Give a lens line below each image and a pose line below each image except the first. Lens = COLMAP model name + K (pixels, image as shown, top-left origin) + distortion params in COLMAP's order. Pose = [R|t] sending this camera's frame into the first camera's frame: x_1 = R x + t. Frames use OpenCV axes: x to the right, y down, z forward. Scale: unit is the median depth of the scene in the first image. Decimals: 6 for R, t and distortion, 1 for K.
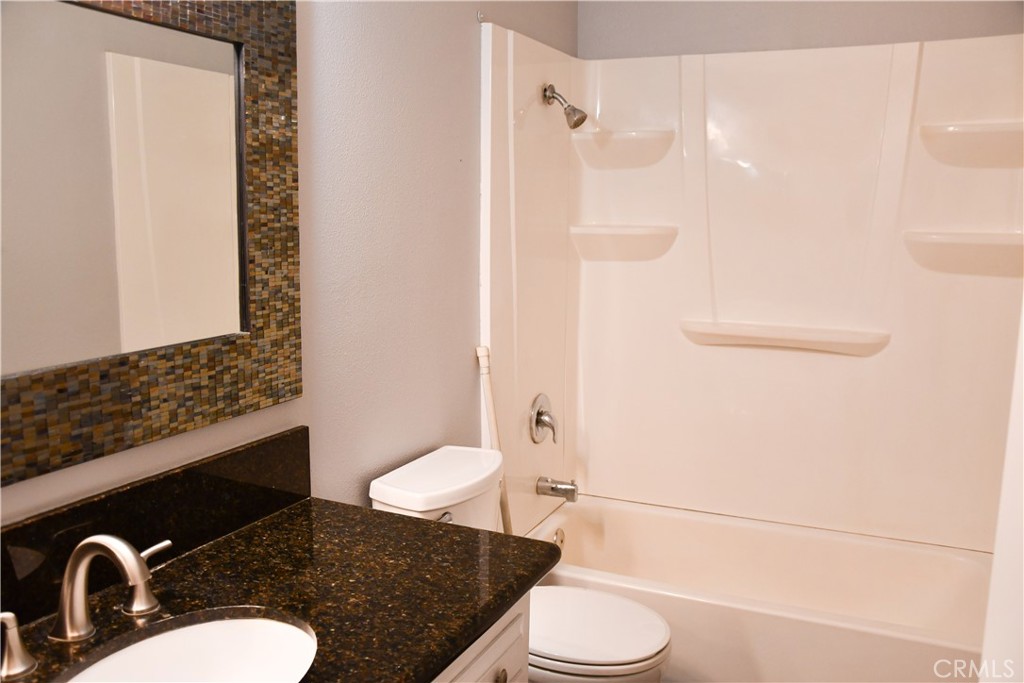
lens RADIAL K [[865.7, 0, 512.0], [0, 865.7, 358.0], [0, 0, 1]] dist [-0.137445, 0.149578]
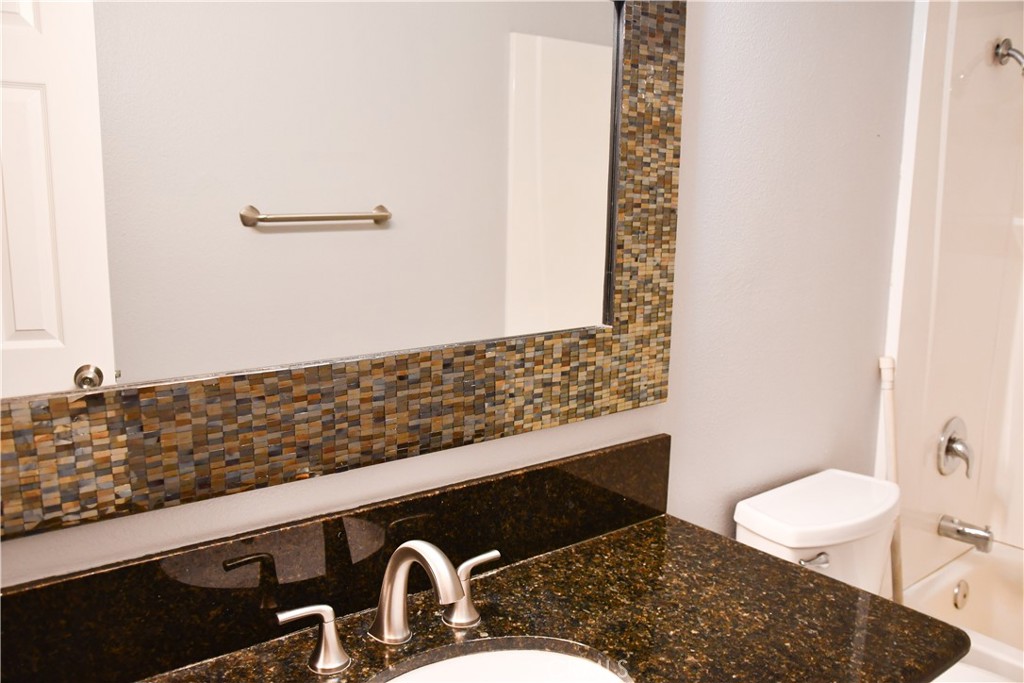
lens RADIAL K [[865.7, 0, 512.0], [0, 865.7, 358.0], [0, 0, 1]] dist [-0.137445, 0.149578]
pose [[0.897766, 0.087551, -0.431684, -0.009104], [-0.079151, 0.996160, 0.037424, -0.022707], [0.433303, 0.000570, 0.901248, 0.146922]]
